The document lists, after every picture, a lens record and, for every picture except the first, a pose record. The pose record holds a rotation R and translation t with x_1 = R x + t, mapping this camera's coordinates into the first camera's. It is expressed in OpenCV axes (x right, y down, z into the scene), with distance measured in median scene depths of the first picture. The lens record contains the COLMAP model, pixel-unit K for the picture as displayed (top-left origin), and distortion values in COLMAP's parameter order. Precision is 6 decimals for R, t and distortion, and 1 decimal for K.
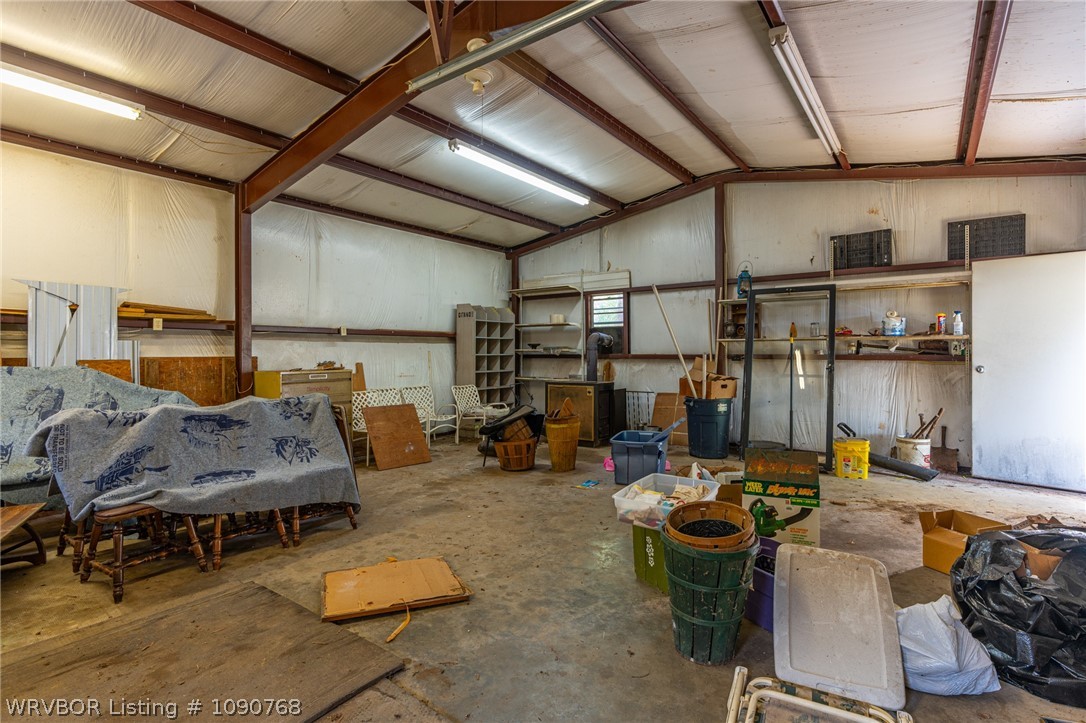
lens RADIAL K [[520.1, 0, 540.4], [0, 520.1, 353.3], [0, 0, 1]] dist [-0.001016, -0.000090]
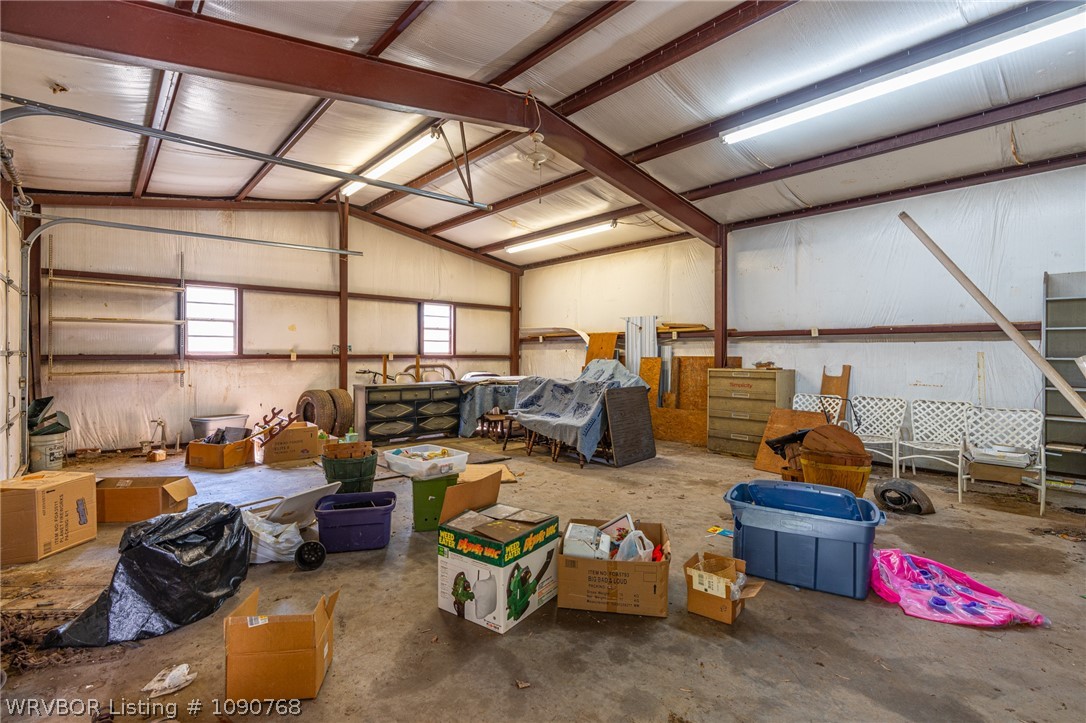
lens RADIAL K [[493.1, 0, 539.9], [0, 493.1, 357.5], [0, 0, 1]] dist [-0.002022, 0.001194]
pose [[-0.196384, 0.009116, -0.980485, 0.754281], [-0.006894, 0.999919, 0.010677, -0.001089], [0.980503, 0.008856, -0.196305, 0.806847]]
